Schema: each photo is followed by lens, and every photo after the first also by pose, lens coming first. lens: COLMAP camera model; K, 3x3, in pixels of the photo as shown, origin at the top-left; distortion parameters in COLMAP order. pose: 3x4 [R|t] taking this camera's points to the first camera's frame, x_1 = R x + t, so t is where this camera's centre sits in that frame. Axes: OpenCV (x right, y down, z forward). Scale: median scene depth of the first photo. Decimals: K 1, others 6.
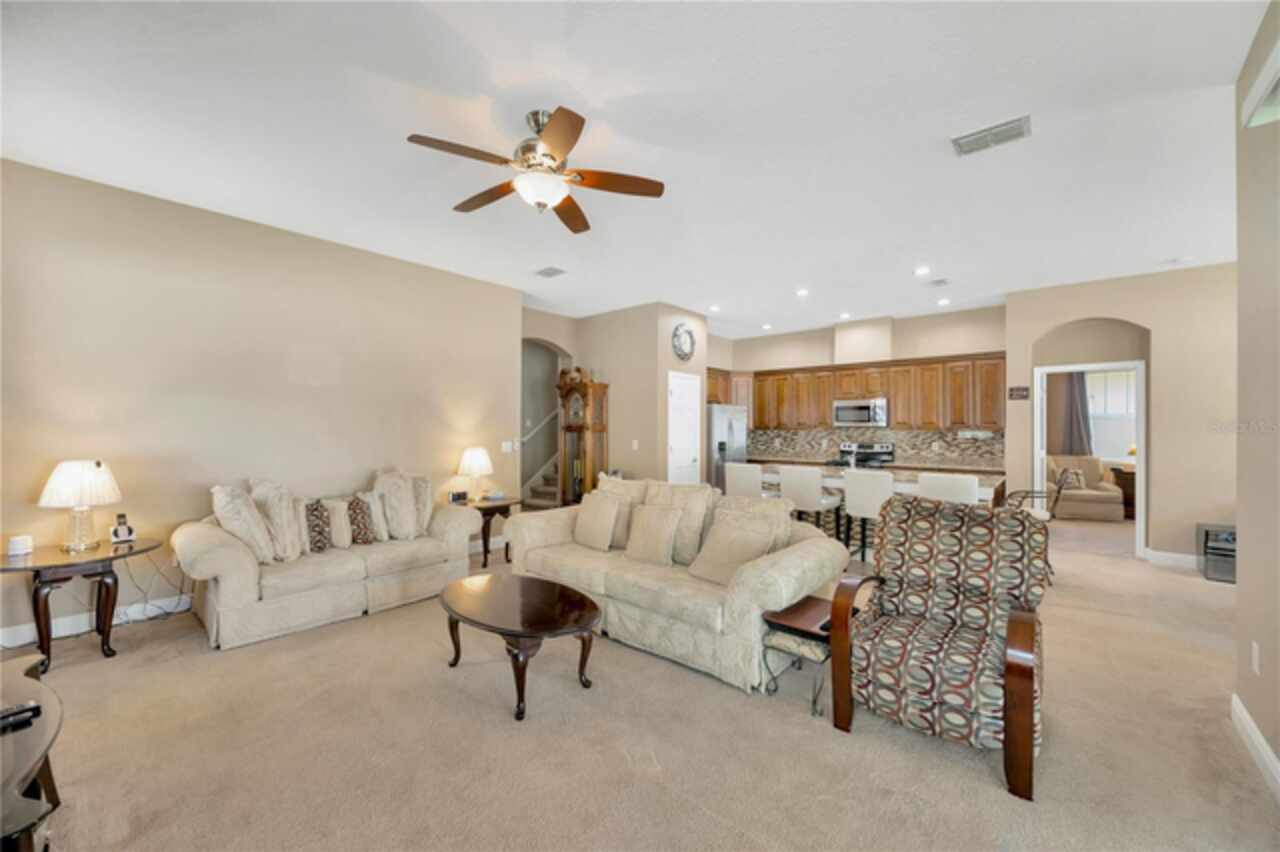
lens RADIAL K [[498.8, 0, 641.3], [0, 498.8, 426.5], [0, 0, 1]] dist [-0.003591, -0.000871]
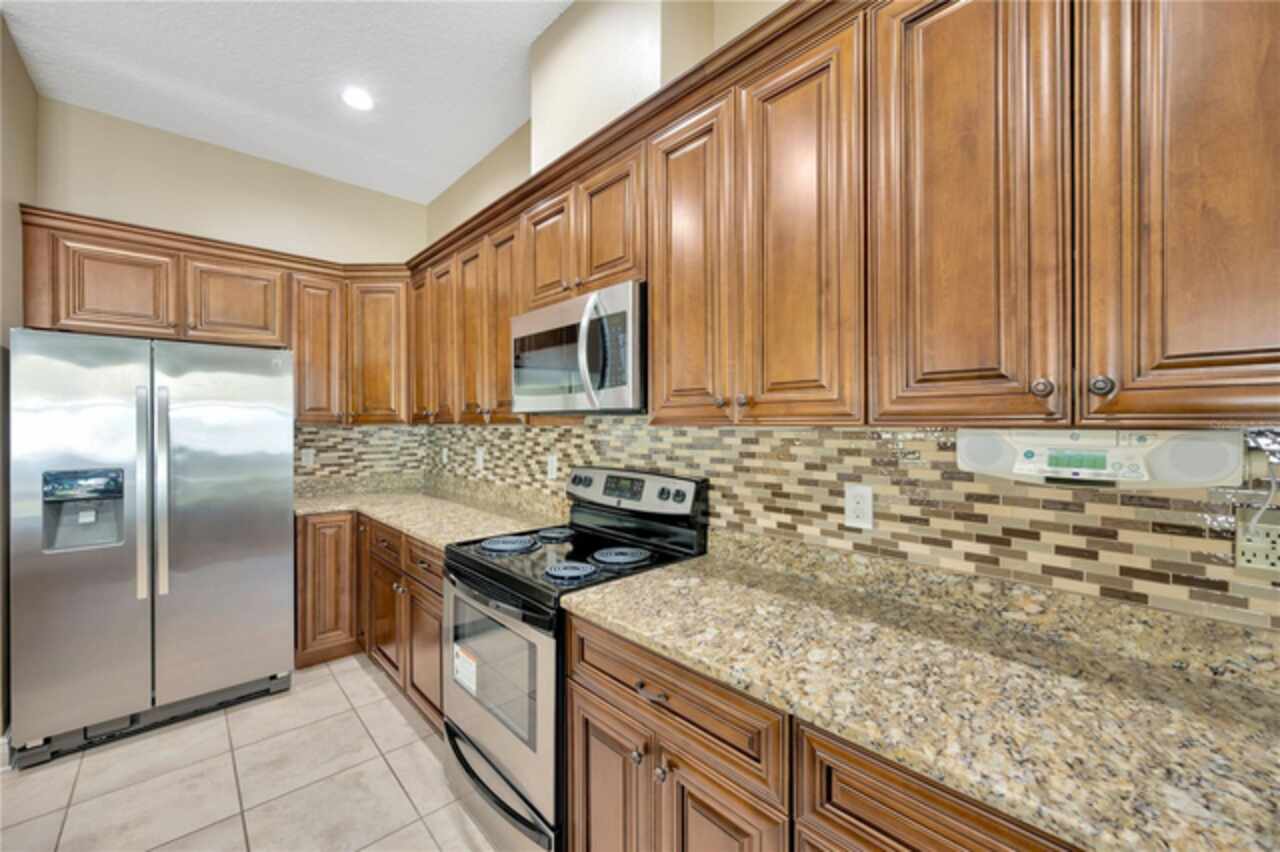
lens RADIAL K [[498.8, 0, 646.9], [0, 498.8, 424.5], [0, 0, 1]] dist [-0.003591, -0.000871]
pose [[0.995449, -0.006977, -0.095041, 0.506523], [0.008092, 0.999903, 0.011352, 0.004526], [0.094953, -0.012070, 0.995409, 0.765400]]
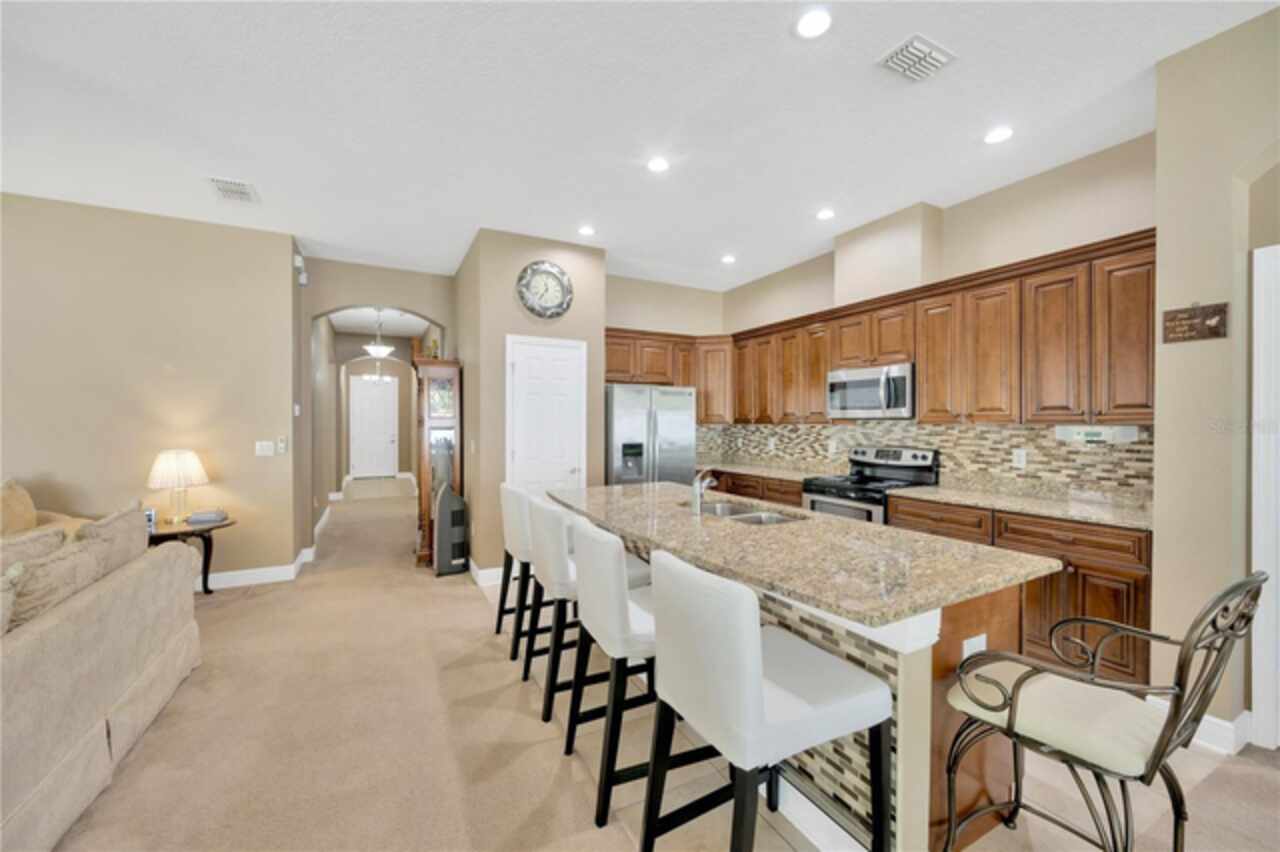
lens RADIAL K [[498.8, 0, 642.9], [0, 498.8, 423.2], [0, 0, 1]] dist [-0.003591, -0.000871]
pose [[0.932885, -0.003762, -0.360156, 0.411009], [0.005453, 0.999978, 0.003678, 0.002889], [0.360134, -0.005395, 0.932885, 0.411440]]
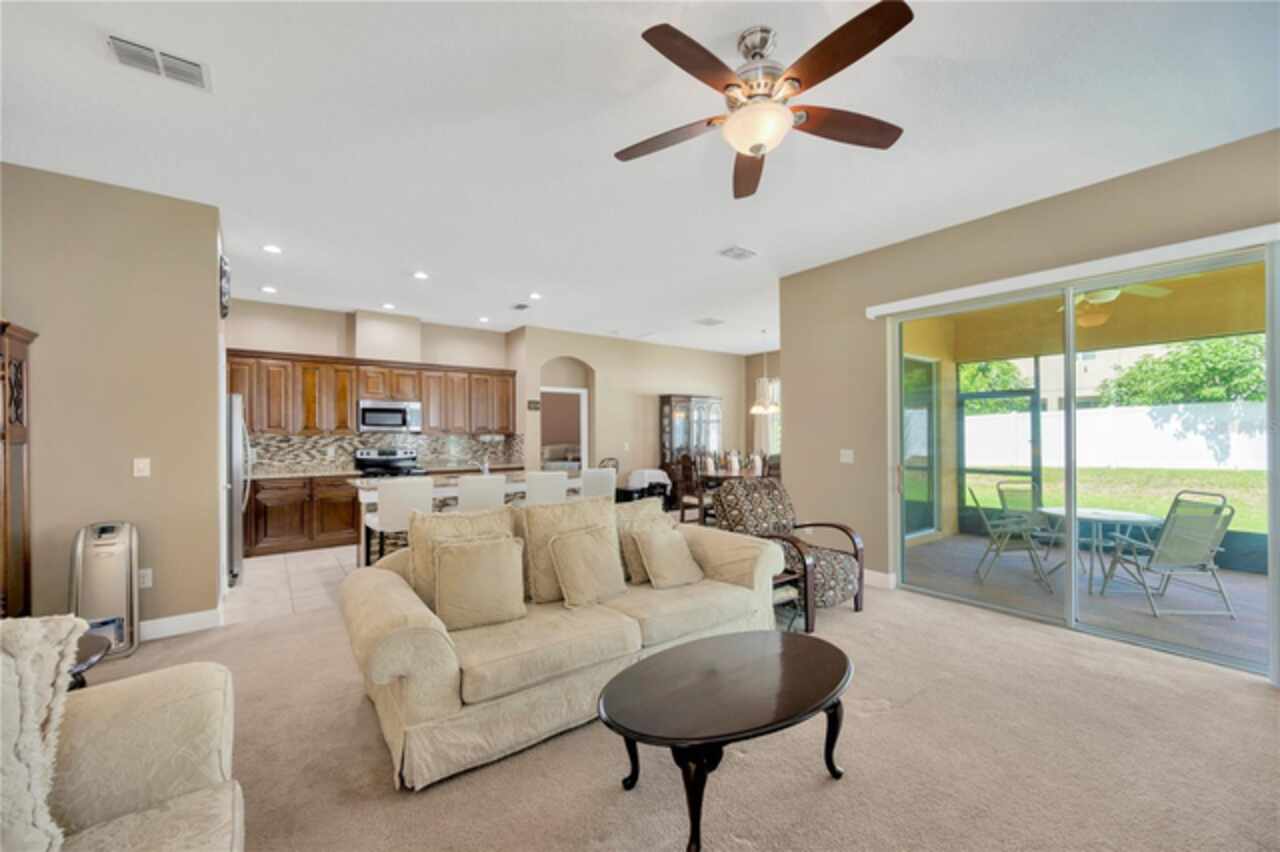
lens RADIAL K [[498.8, 0, 643.2], [0, 498.8, 432.6], [0, 0, 1]] dist [-0.003591, -0.000871]
pose [[0.201133, -0.001520, 0.979563, -0.364386], [-0.001425, 0.999997, 0.001844, 0.000343], [-0.979563, -0.001767, 0.201131, 0.369576]]
